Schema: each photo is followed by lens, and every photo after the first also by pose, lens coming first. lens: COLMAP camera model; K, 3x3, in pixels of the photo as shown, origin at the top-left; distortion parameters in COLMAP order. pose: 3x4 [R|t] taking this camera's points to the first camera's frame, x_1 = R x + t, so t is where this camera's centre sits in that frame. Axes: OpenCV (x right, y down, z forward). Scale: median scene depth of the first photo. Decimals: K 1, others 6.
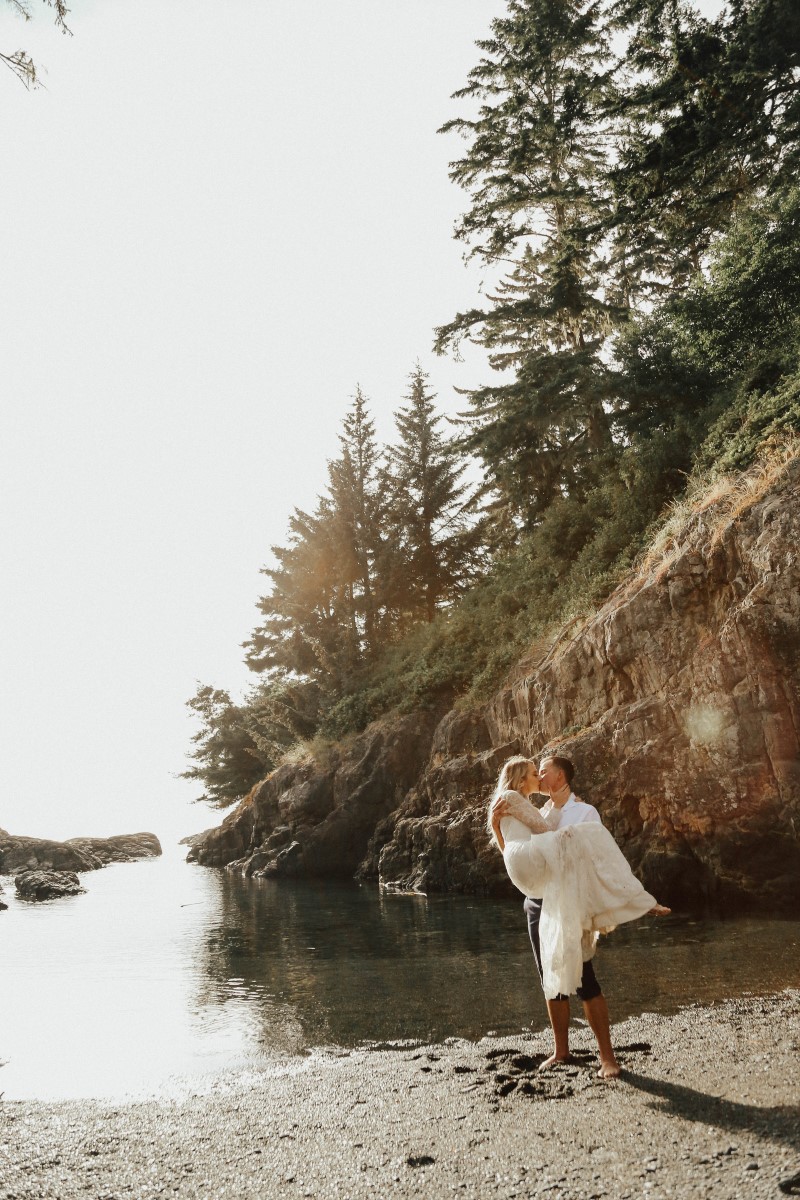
lens RADIAL K [[846.7, 0, 399.7], [0, 846.7, 595.9], [0, 0, 1]] dist [-0.123158, 0.059792]
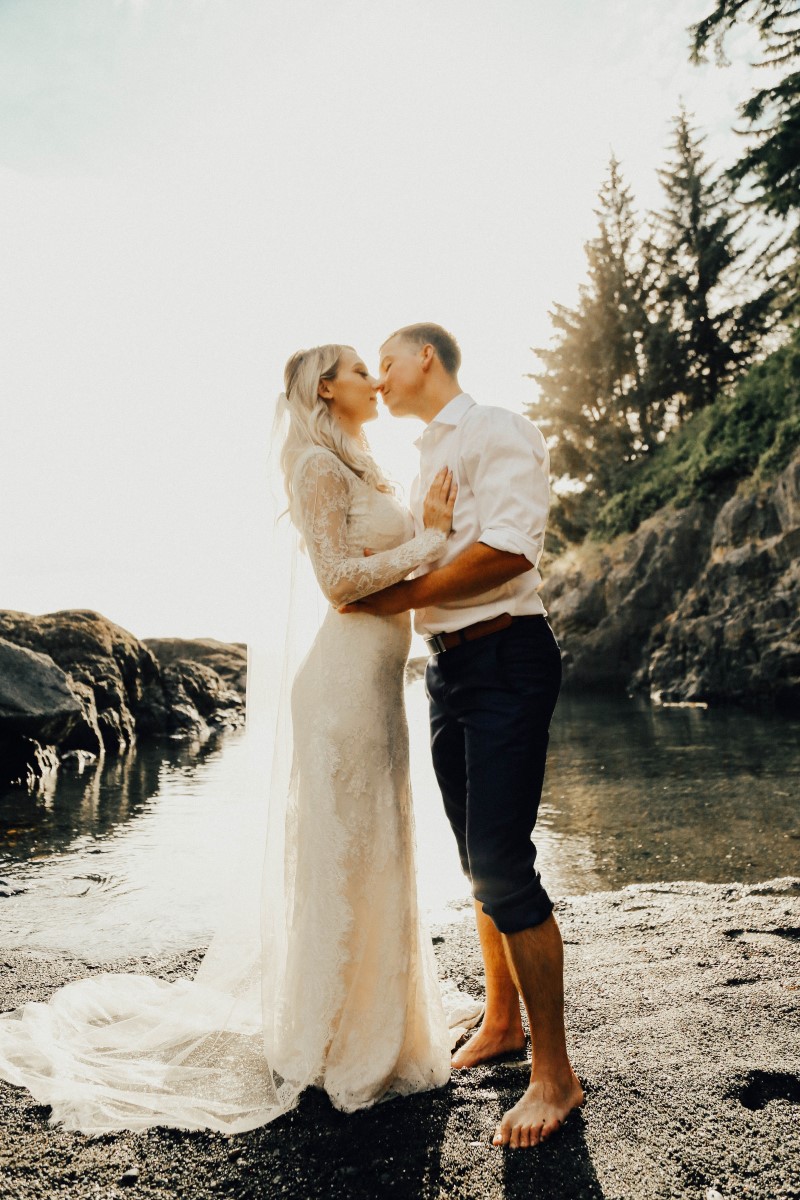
lens RADIAL K [[846.7, 0, 372.9], [0, 846.7, 617.0], [0, 0, 1]] dist [-0.123158, 0.059792]
pose [[0.930528, -0.034645, -0.364578, 0.022724], [0.118738, 0.970279, 0.210856, 0.033982], [0.346437, -0.239497, 0.906985, 0.083155]]
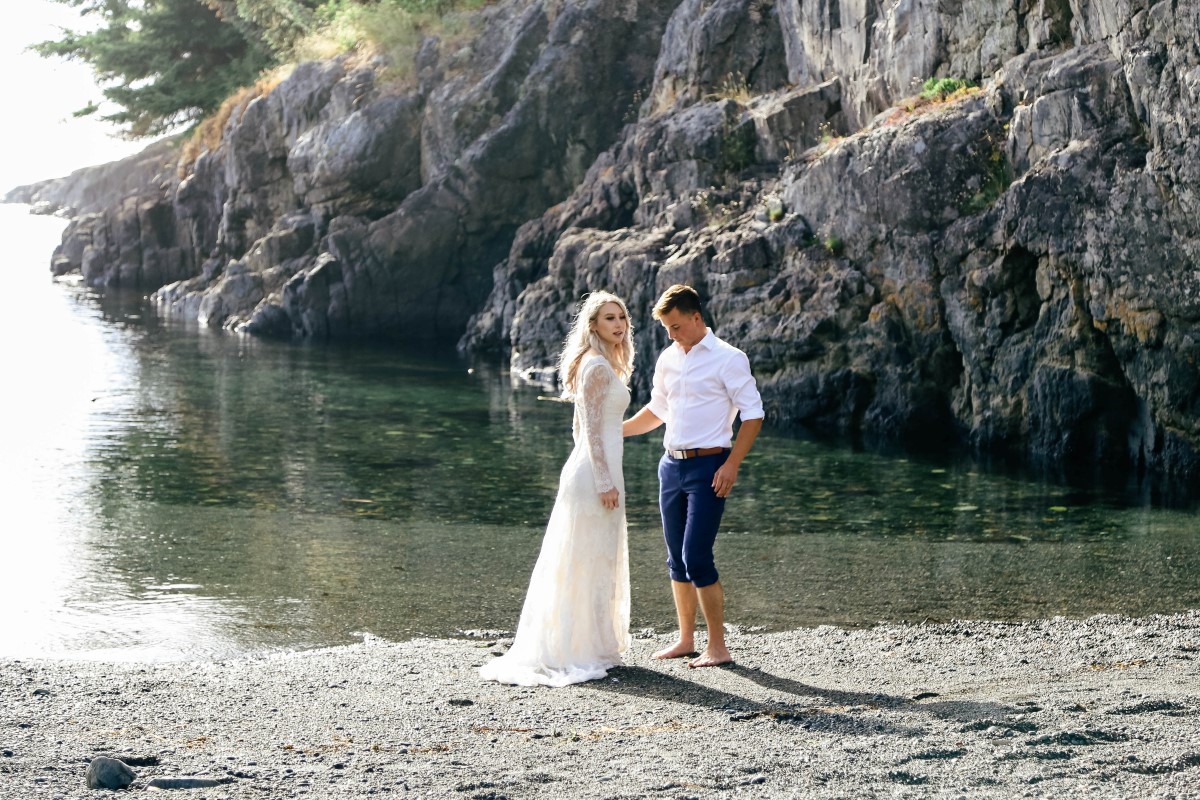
lens RADIAL K [[2362.5, 0, 601.0], [0, 2362.5, 400.7], [0, 0, 1]] dist [0.009499, 0.000000]
pose [[0.997777, 0.066488, 0.004480, 0.016268], [-0.063841, 0.934452, 0.350321, -0.077068], [0.019106, -0.349828, 0.936619, -0.174626]]
